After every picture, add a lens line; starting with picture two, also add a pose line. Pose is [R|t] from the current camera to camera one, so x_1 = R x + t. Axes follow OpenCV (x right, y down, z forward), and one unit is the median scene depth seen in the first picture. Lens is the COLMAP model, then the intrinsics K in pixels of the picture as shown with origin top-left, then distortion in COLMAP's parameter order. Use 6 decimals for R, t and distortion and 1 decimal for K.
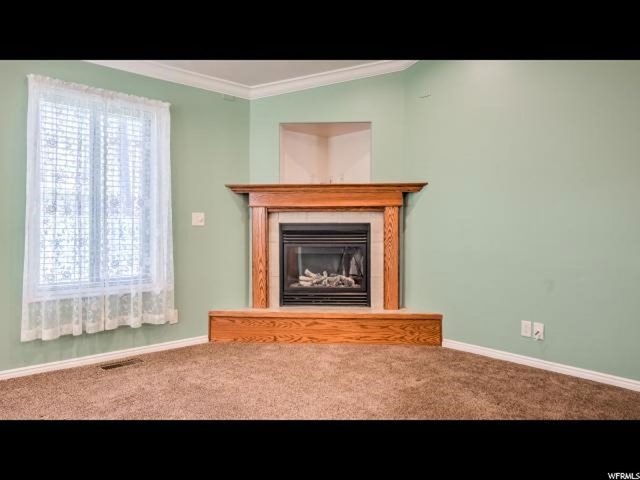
lens RADIAL K [[442.9, 0, 320.0], [0, 442.9, 233.4], [0, 0, 1]] dist [0.011570, -0.001417]
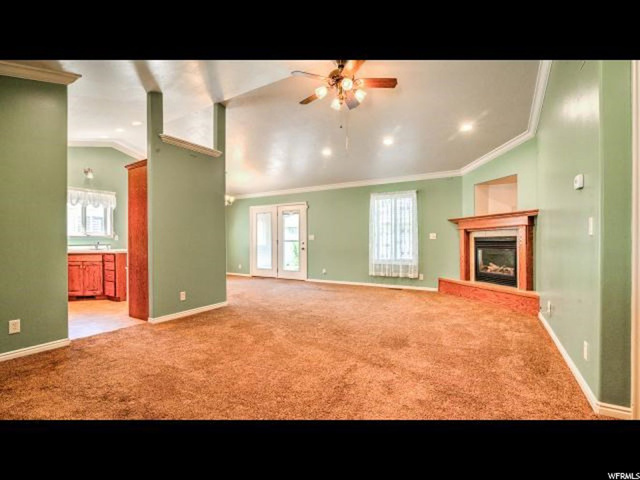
lens RADIAL K [[290.3, 0, 310.2], [0, 290.3, 244.1], [0, 0, 1]] dist [-0.013650, 0.000101]
pose [[0.302143, 0.007510, -0.953233, 0.933486], [-0.002740, 0.999972, 0.007010, 0.000258], [0.953259, 0.000494, 0.302155, -0.045840]]
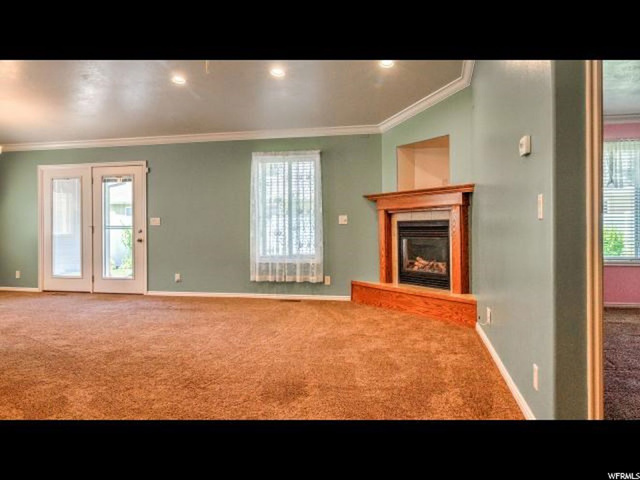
lens RADIAL K [[447.7, 0, 317.3], [0, 447.7, 227.5], [0, 0, 1]] dist [0.004425, 0.000271]
pose [[0.602130, -0.003100, -0.798392, 0.899102], [0.001738, 0.999995, -0.002572, -0.000761], [0.798396, 0.000161, 0.602133, -0.008636]]
